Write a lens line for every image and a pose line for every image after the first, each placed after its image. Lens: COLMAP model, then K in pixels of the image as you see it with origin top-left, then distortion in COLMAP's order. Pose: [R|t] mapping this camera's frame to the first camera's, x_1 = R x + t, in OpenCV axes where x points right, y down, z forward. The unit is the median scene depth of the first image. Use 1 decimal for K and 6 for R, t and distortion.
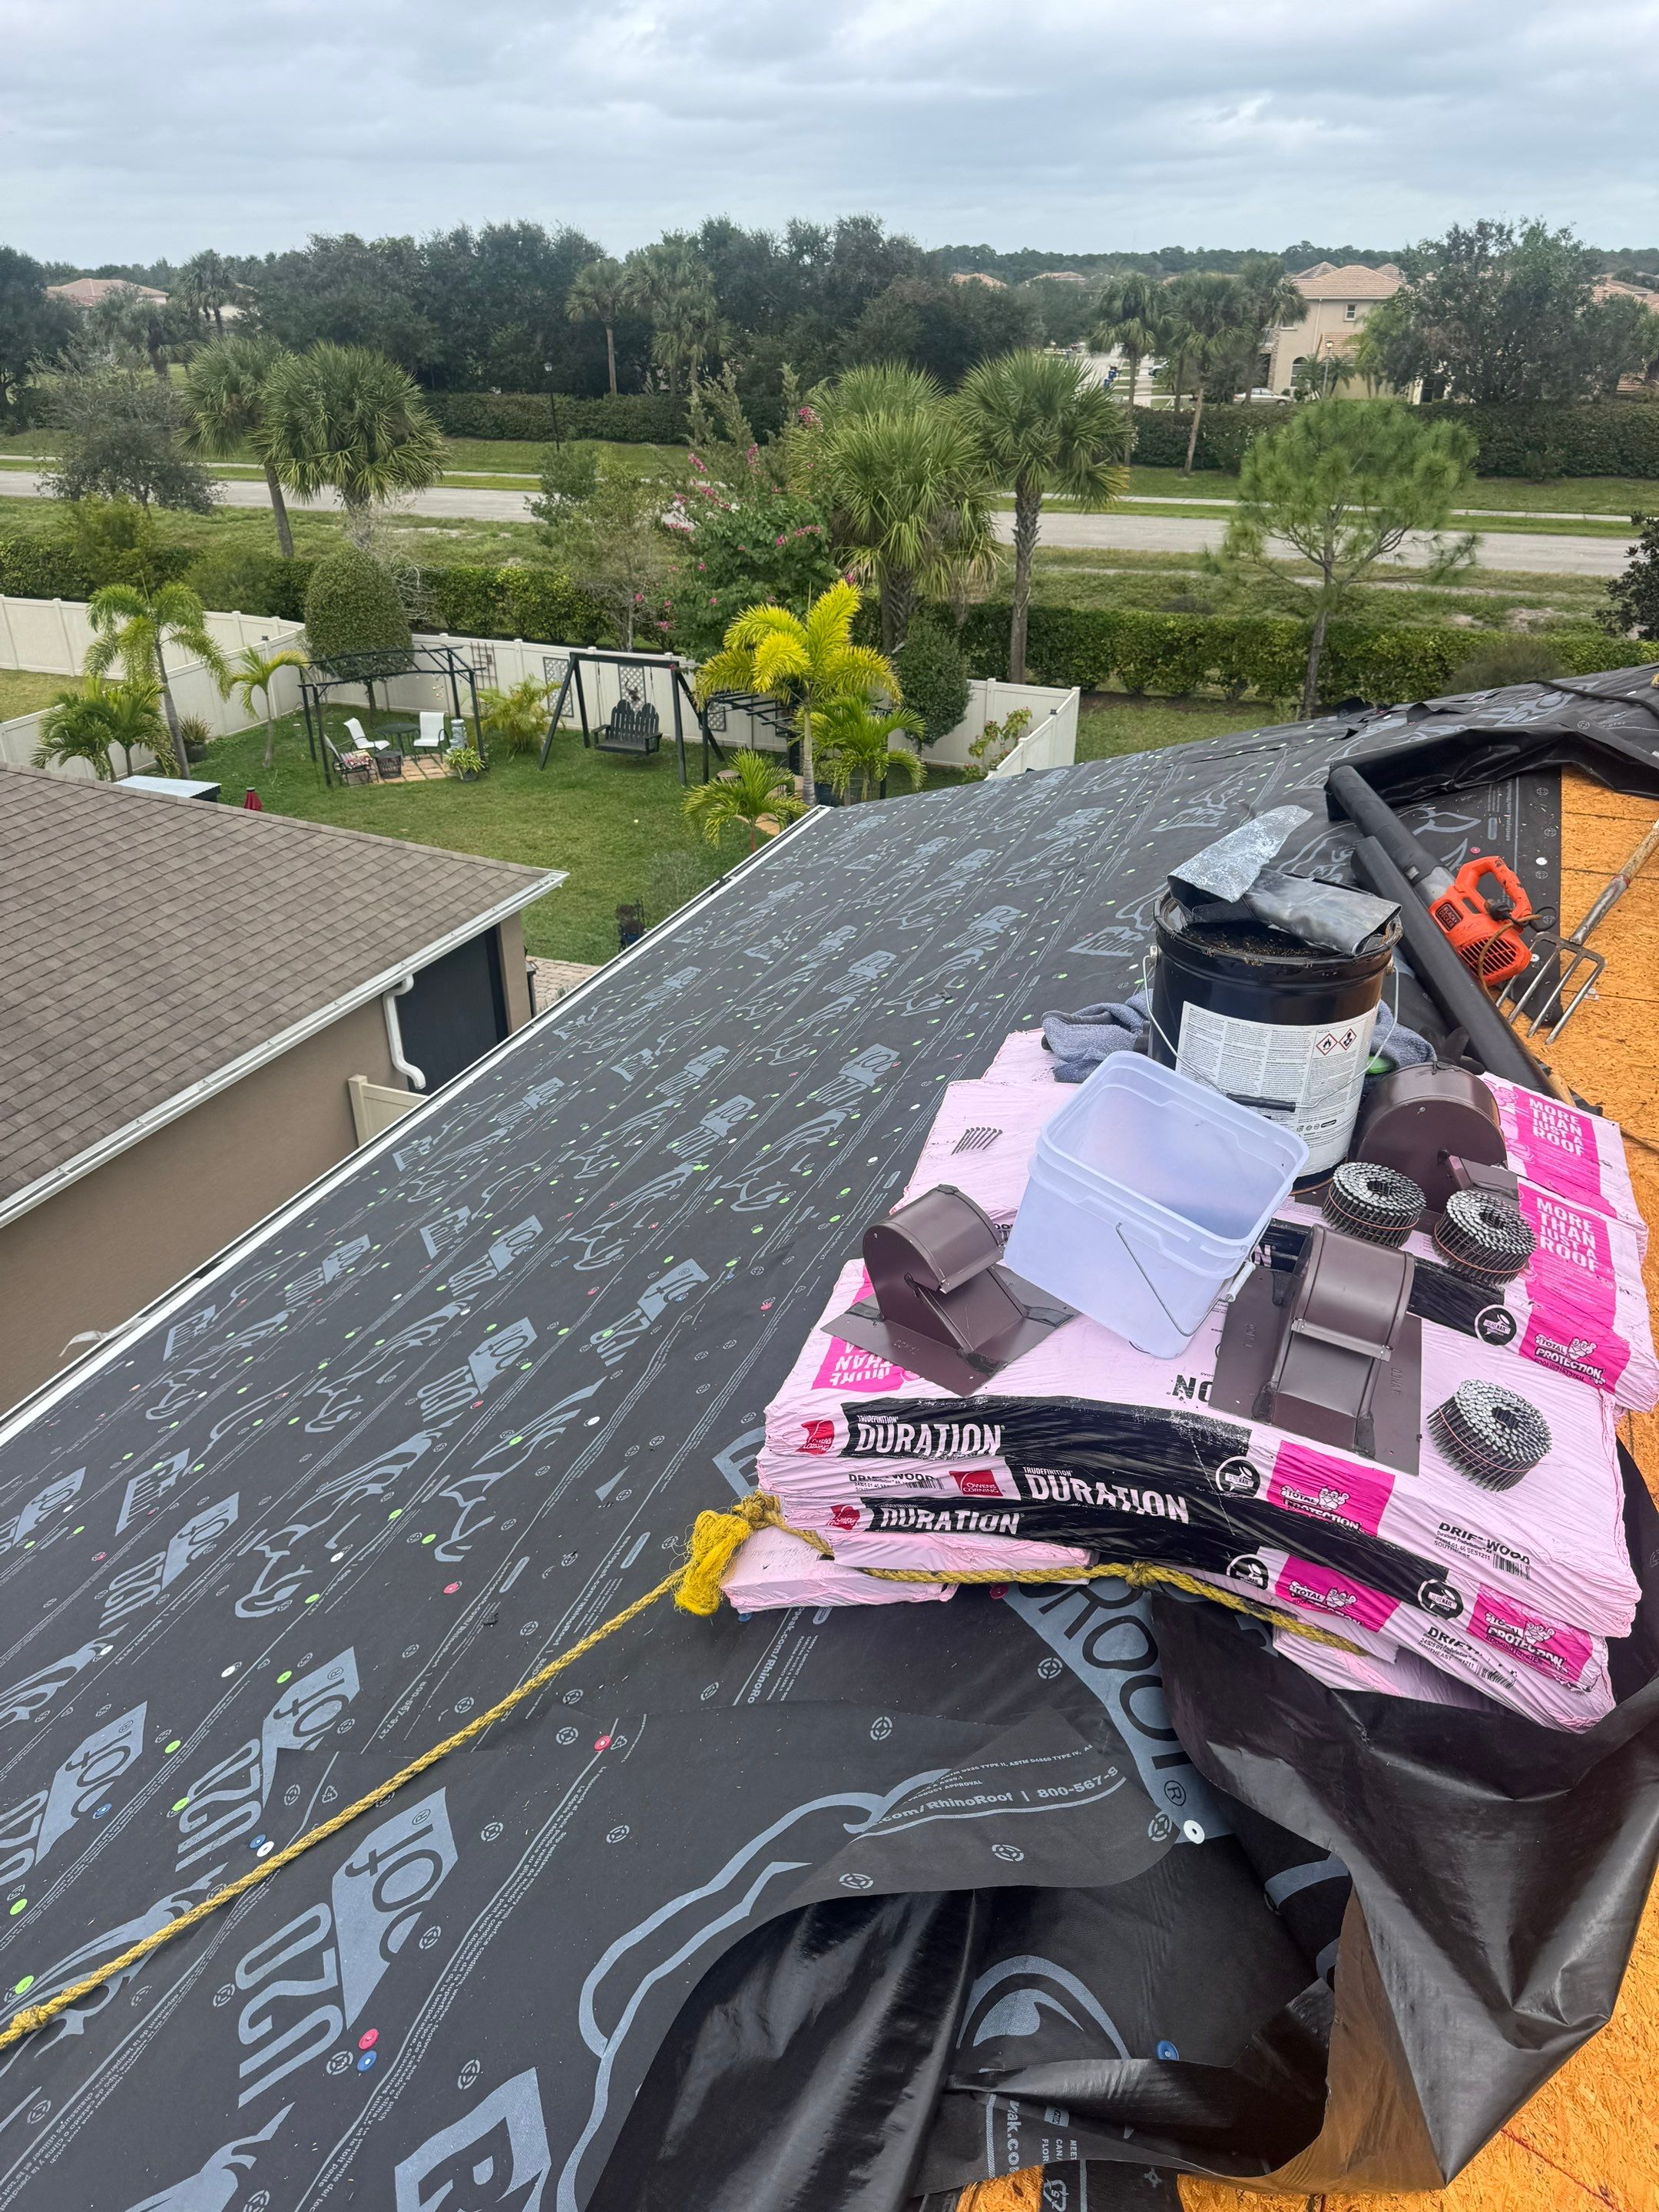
lens RADIAL K [[1645.8, 0, 773.3], [0, 1645.8, 1012.6], [0, 0, 1]] dist [0.083076, -0.059750]
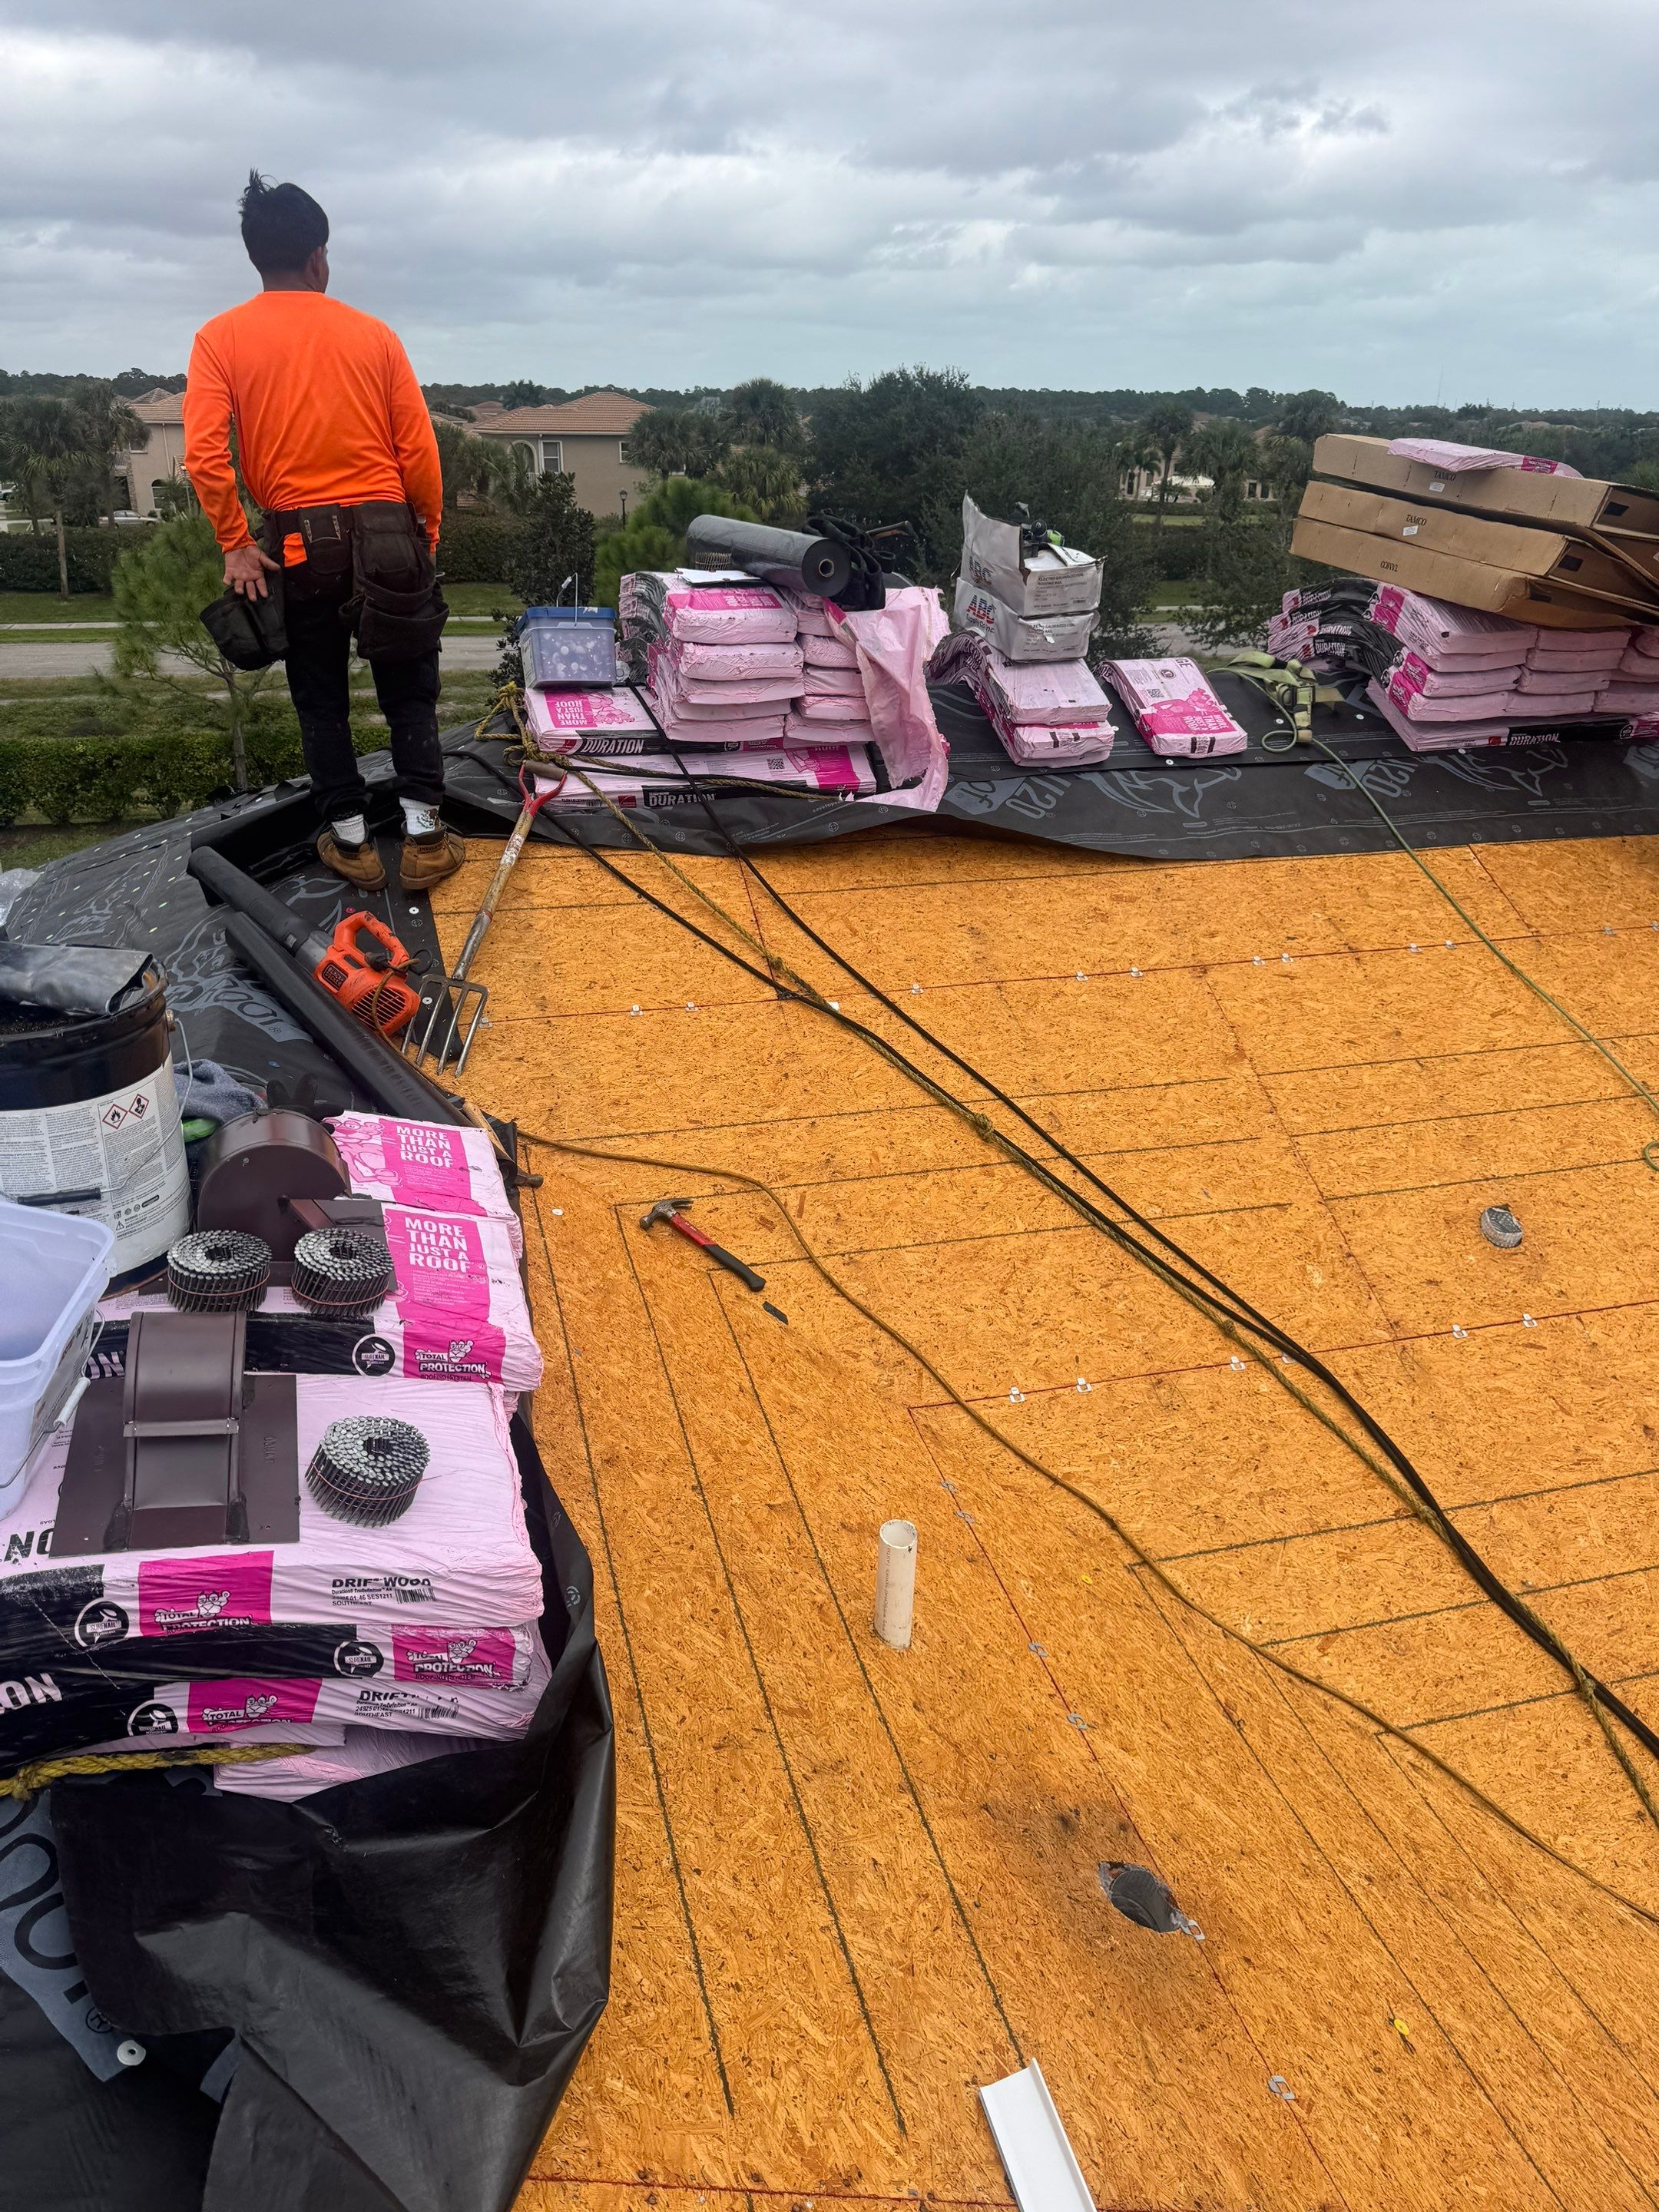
lens RADIAL K [[1590.7, 0, 832.1], [0, 1590.7, 1049.7], [0, 0, 1]] dist [0.070696, -0.057833]
pose [[0.821087, -0.210174, 0.530700, 0.153279], [0.239837, 0.970721, 0.013367, 0.051213], [-0.517971, 0.116306, 0.847454, 0.041138]]
